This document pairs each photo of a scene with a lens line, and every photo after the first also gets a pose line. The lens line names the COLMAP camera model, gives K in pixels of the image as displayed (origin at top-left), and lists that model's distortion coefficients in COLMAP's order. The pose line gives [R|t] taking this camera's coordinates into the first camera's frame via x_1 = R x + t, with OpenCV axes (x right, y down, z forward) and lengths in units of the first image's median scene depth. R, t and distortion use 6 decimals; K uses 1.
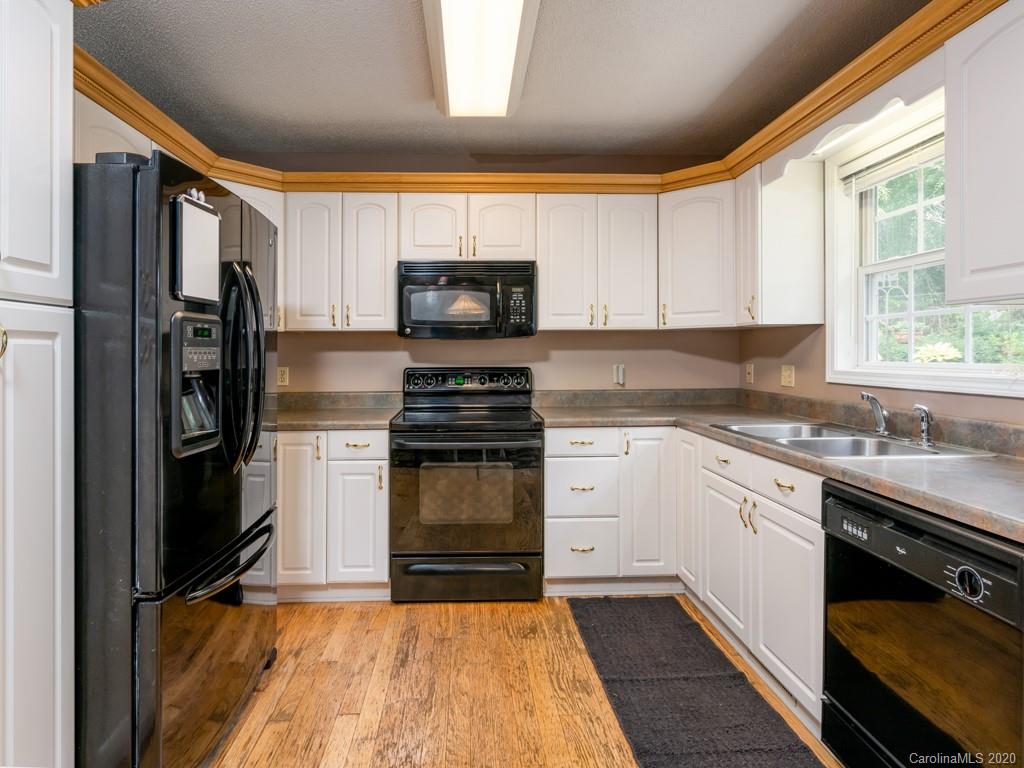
lens RADIAL K [[561.1, 0, 487.5], [0, 561.1, 353.7], [0, 0, 1]] dist [0.002812, 0.001930]
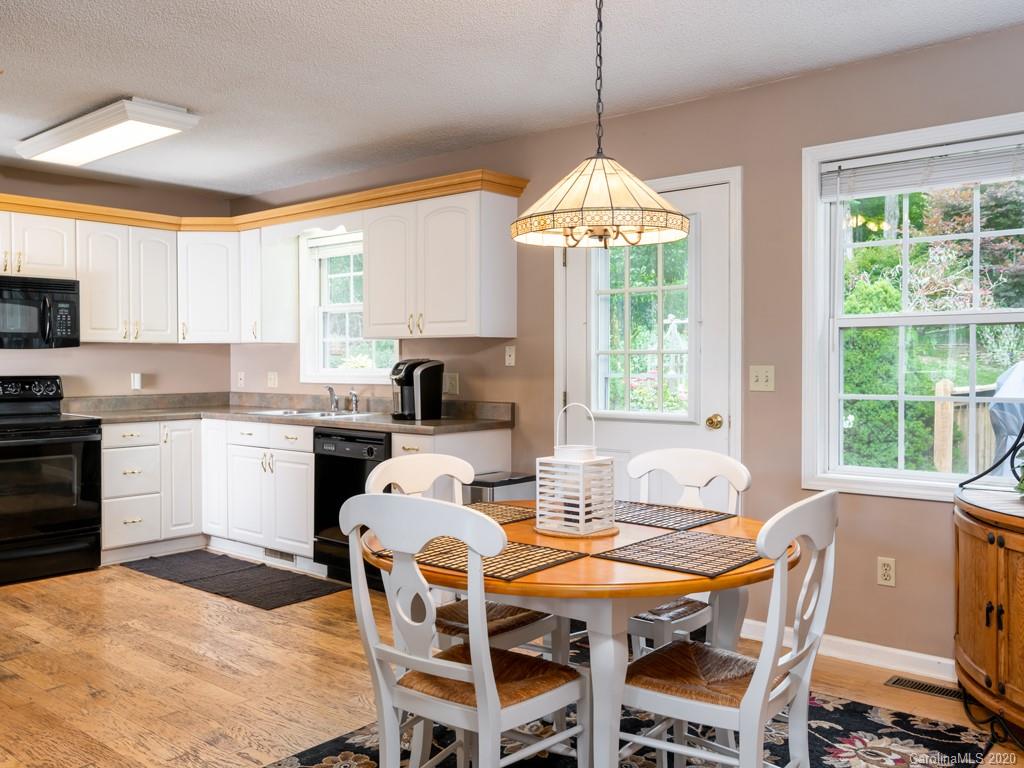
lens RADIAL K [[856.0, 0, 512.3], [0, 856.0, 380.8], [0, 0, 1]] dist [-0.006441, -0.009967]
pose [[0.656327, -0.012626, 0.754370, -0.691734], [0.001556, 0.999880, 0.015381, 0.012197], [-0.754475, -0.008921, 0.656269, -0.851626]]
